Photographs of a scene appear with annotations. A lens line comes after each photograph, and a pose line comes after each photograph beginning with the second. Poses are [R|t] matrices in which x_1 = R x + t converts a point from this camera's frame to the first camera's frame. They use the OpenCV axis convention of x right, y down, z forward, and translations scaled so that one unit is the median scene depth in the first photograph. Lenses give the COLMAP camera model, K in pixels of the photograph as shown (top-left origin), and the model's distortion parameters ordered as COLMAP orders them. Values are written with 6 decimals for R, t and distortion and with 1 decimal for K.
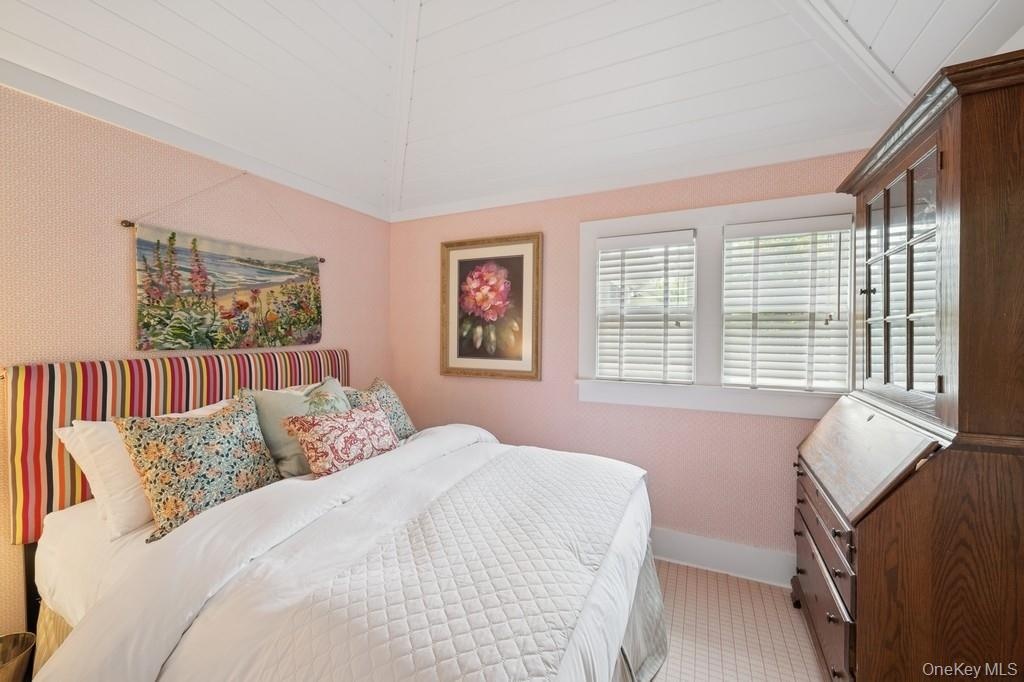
lens RADIAL K [[412.4, 0, 513.2], [0, 412.4, 337.8], [0, 0, 1]] dist [-0.004209, -0.000196]
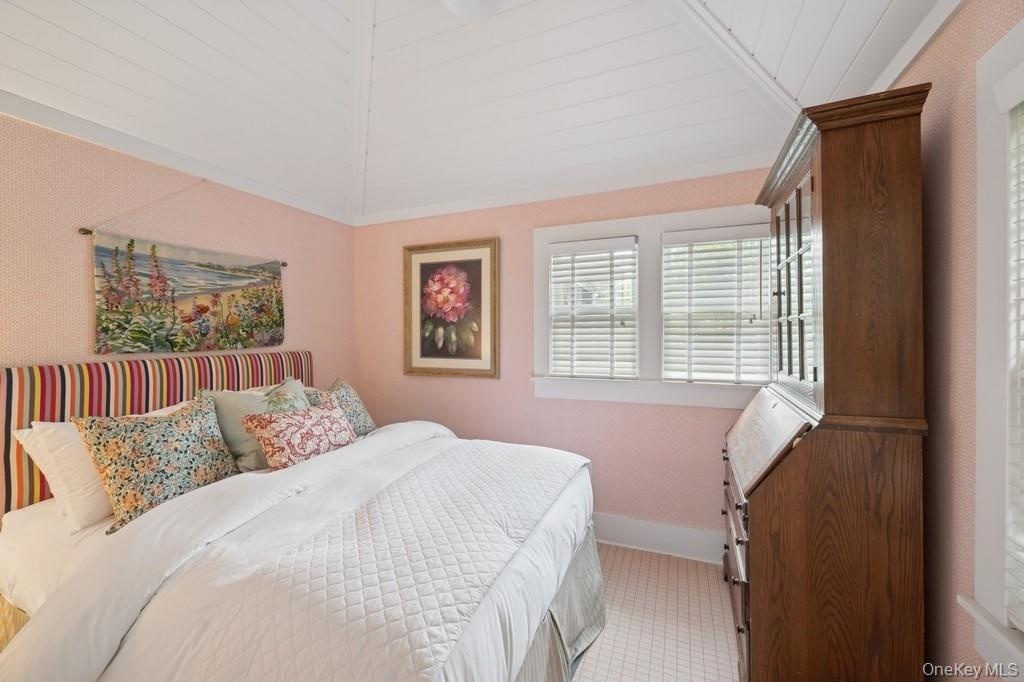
lens RADIAL K [[412.4, 0, 510.4], [0, 412.4, 334.8], [0, 0, 1]] dist [-0.004209, -0.000196]
pose [[0.998625, -0.009675, 0.051514, 0.079757], [0.010032, 0.999927, -0.006677, -0.000188], [-0.051446, 0.007184, 0.998650, -0.092693]]
